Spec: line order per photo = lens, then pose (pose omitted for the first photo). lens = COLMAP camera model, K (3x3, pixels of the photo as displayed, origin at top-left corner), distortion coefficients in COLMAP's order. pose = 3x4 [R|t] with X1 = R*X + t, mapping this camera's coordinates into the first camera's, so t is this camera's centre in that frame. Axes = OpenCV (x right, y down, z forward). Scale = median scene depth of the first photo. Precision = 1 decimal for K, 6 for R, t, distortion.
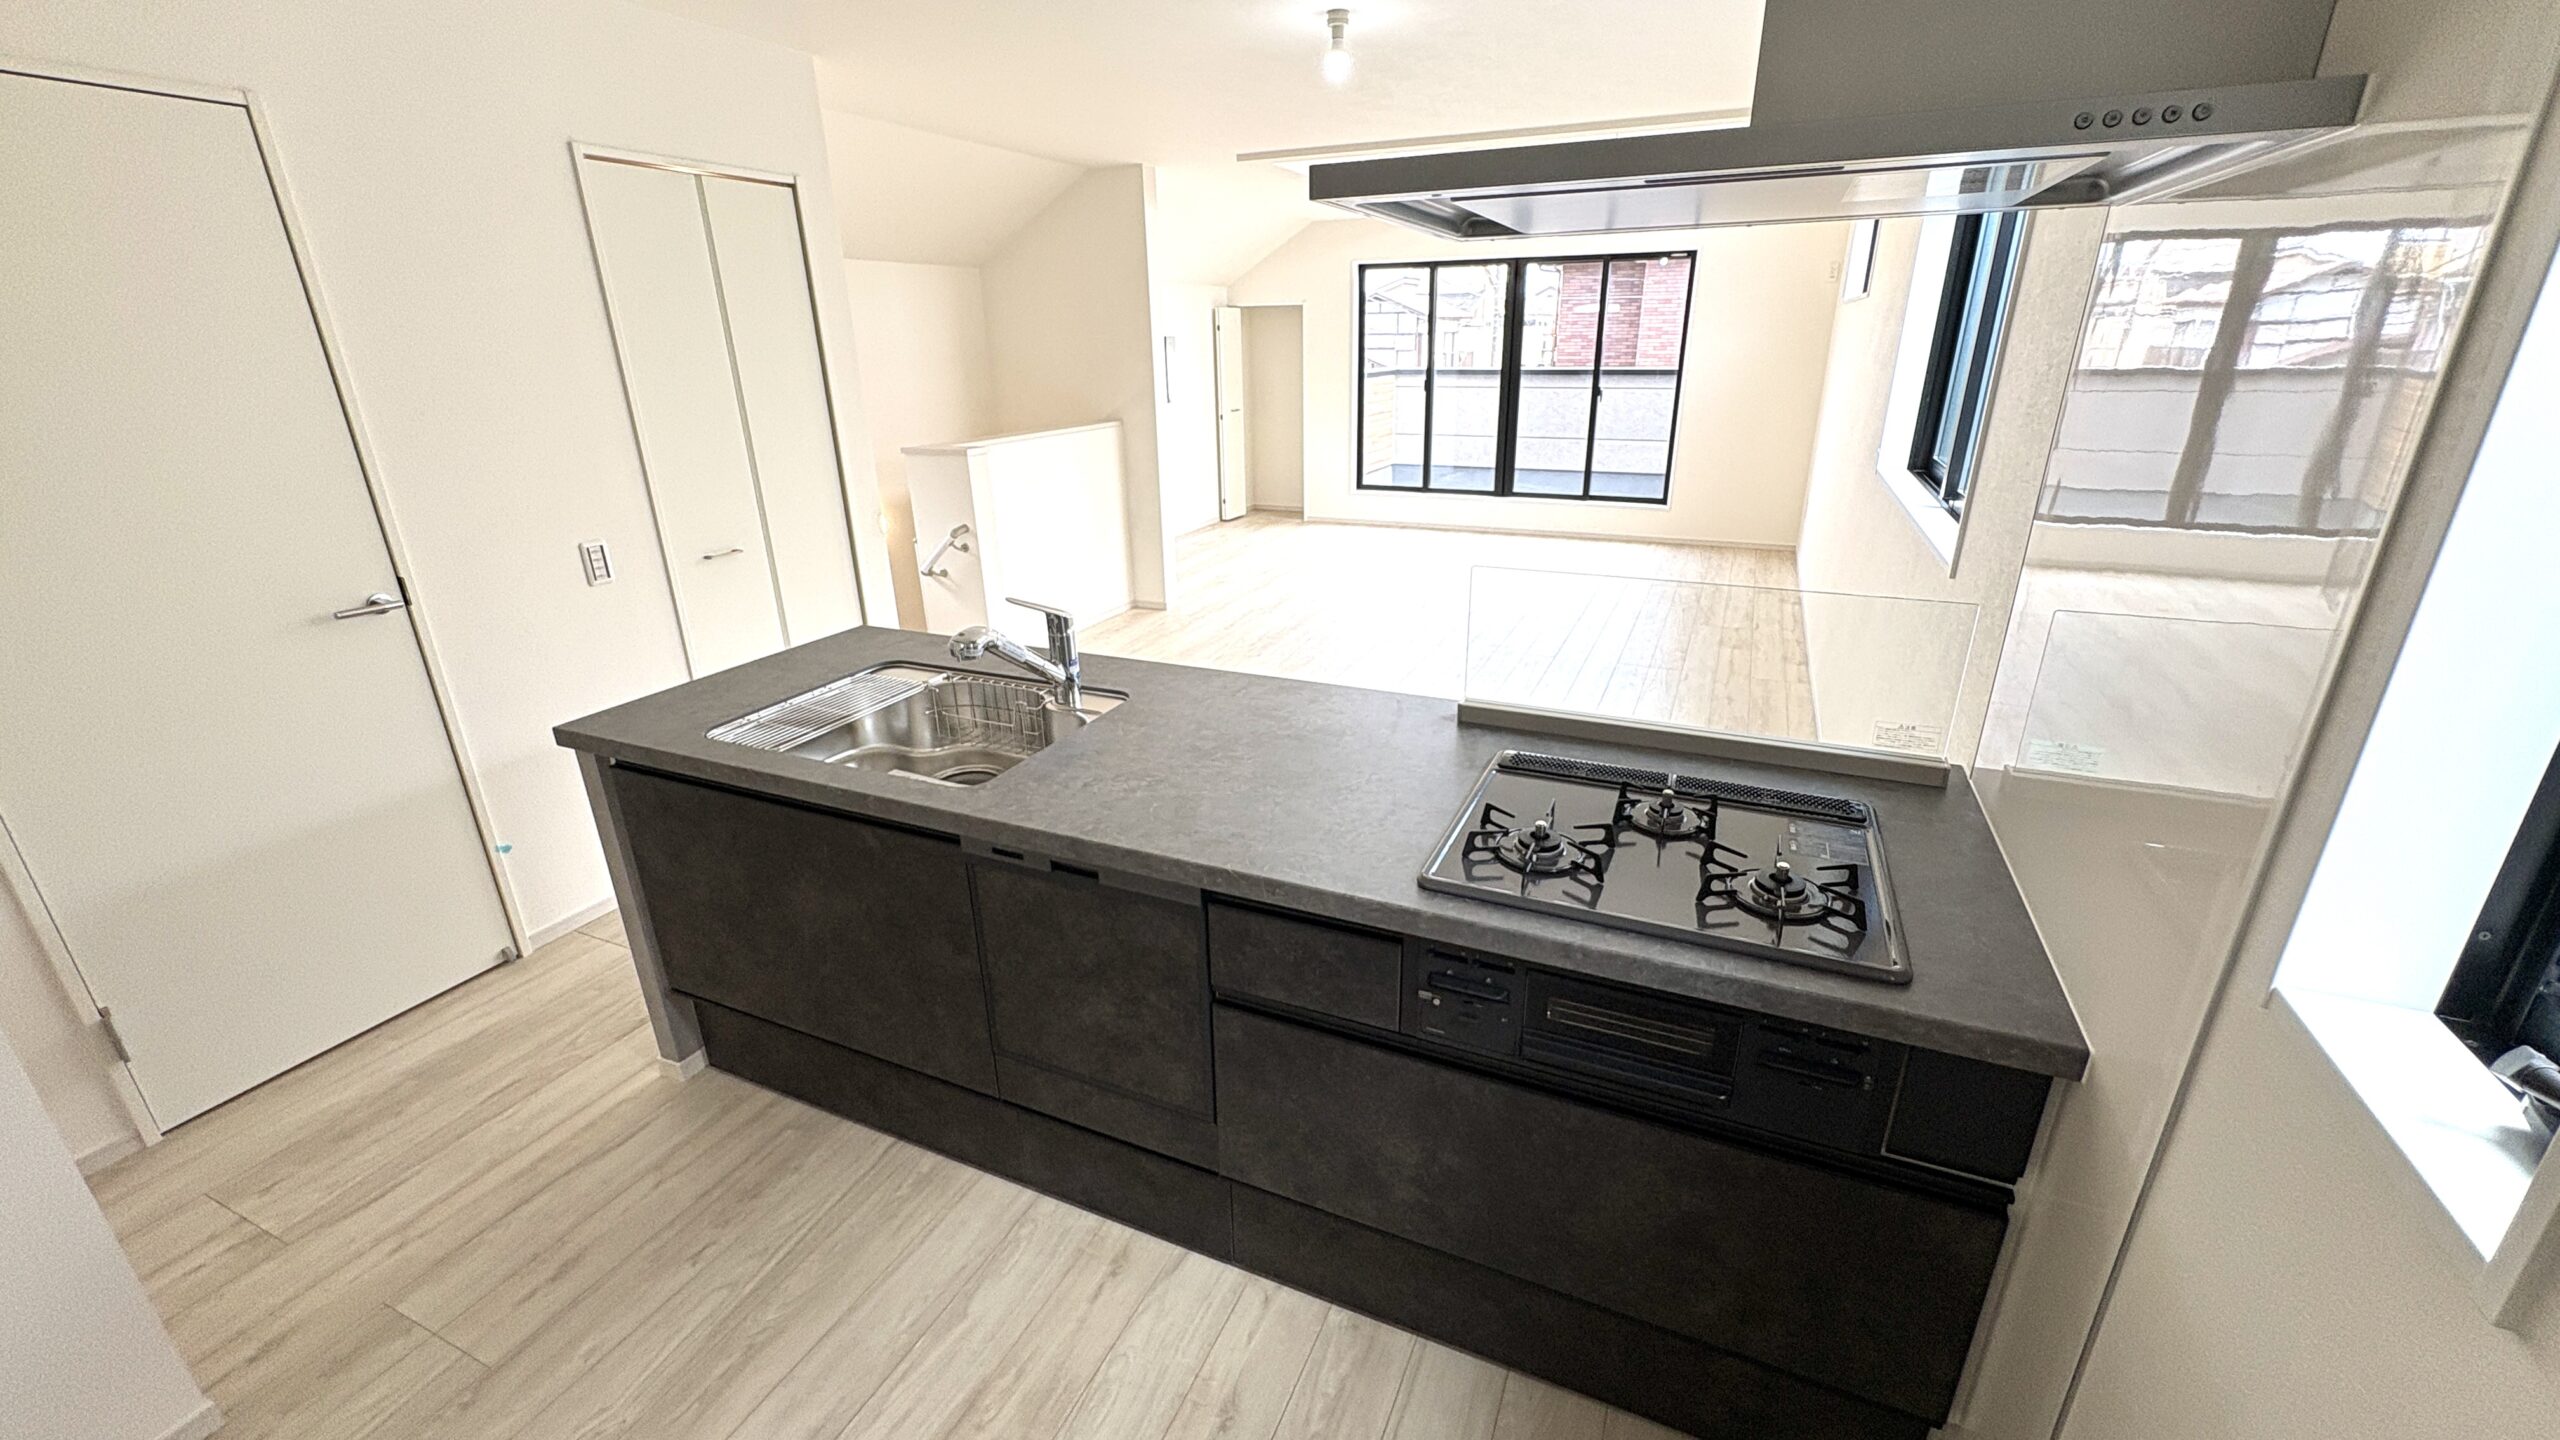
lens RADIAL K [[1018.6, 0, 1280.0], [0, 1018.6, 720.0], [0, 0, 1]] dist [-0.001458, -0.000163]
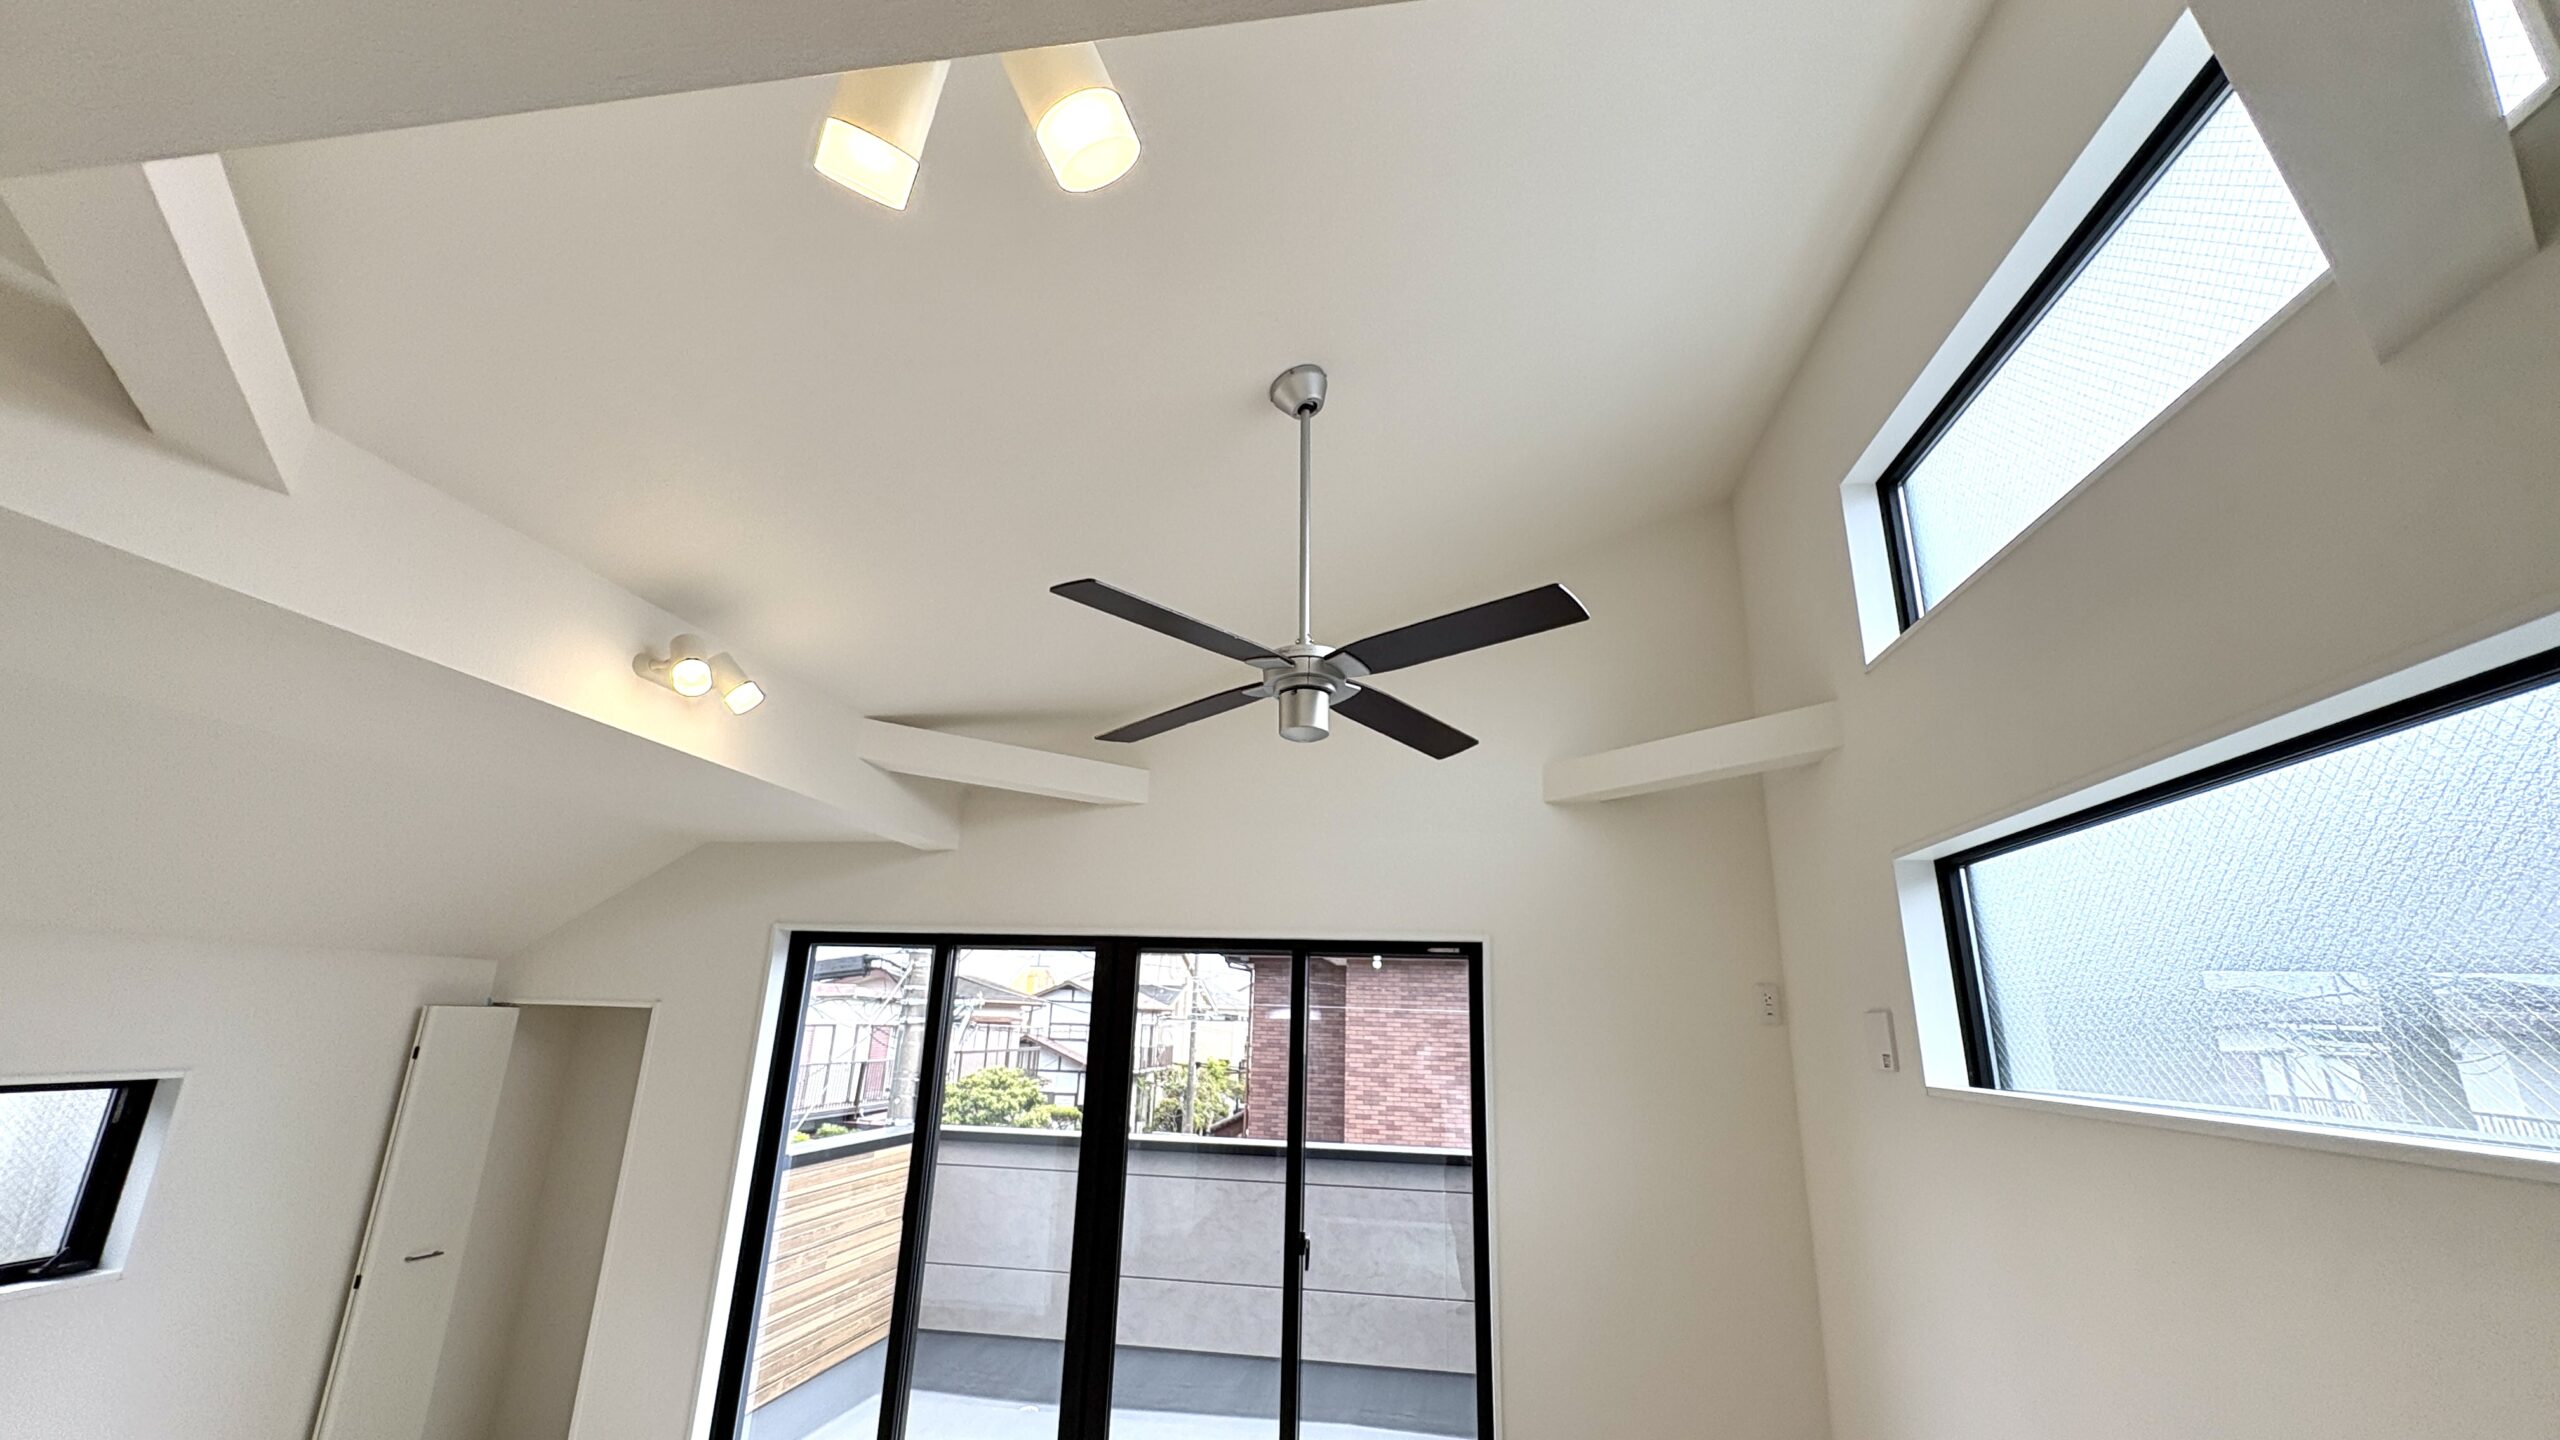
lens RADIAL K [[1018.6, 0, 1280.0], [0, 1018.6, 720.0], [0, 0, 1]] dist [-0.001458, -0.000163]
pose [[0.964369, 0.114581, 0.238461, 0.186328], [0.052956, 0.799502, -0.598325, -0.254772], [-0.259206, 0.589634, 0.764947, 0.575047]]
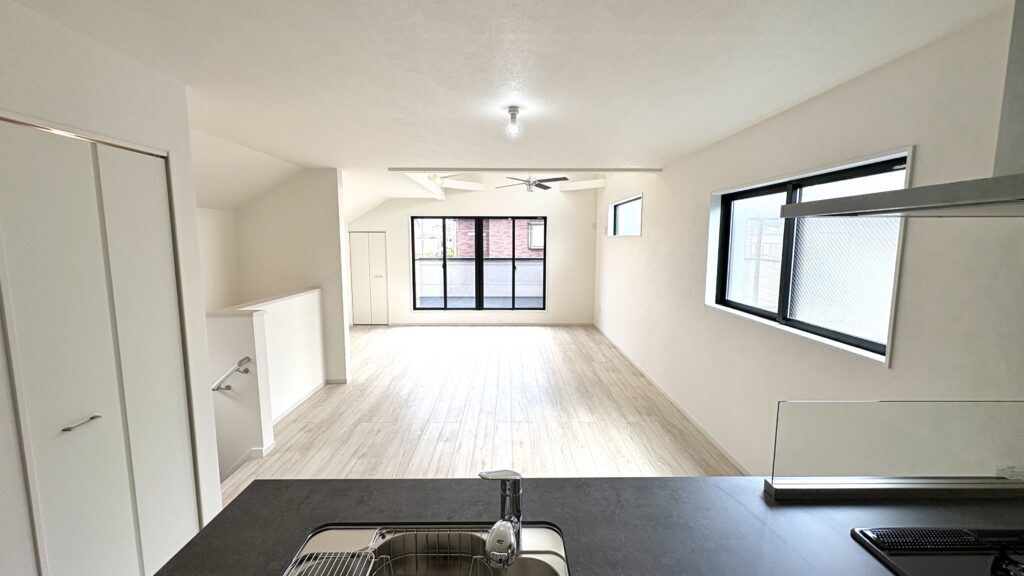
lens RADIAL K [[407.5, 0, 512.0], [0, 407.5, 288.0], [0, 0, 1]] dist [-0.001458, -0.000163]
pose [[0.909260, -0.033828, 0.414852, -0.115231], [0.134479, 0.967114, -0.215884, -0.060765], [-0.393906, 0.252083, 0.883907, 0.136016]]
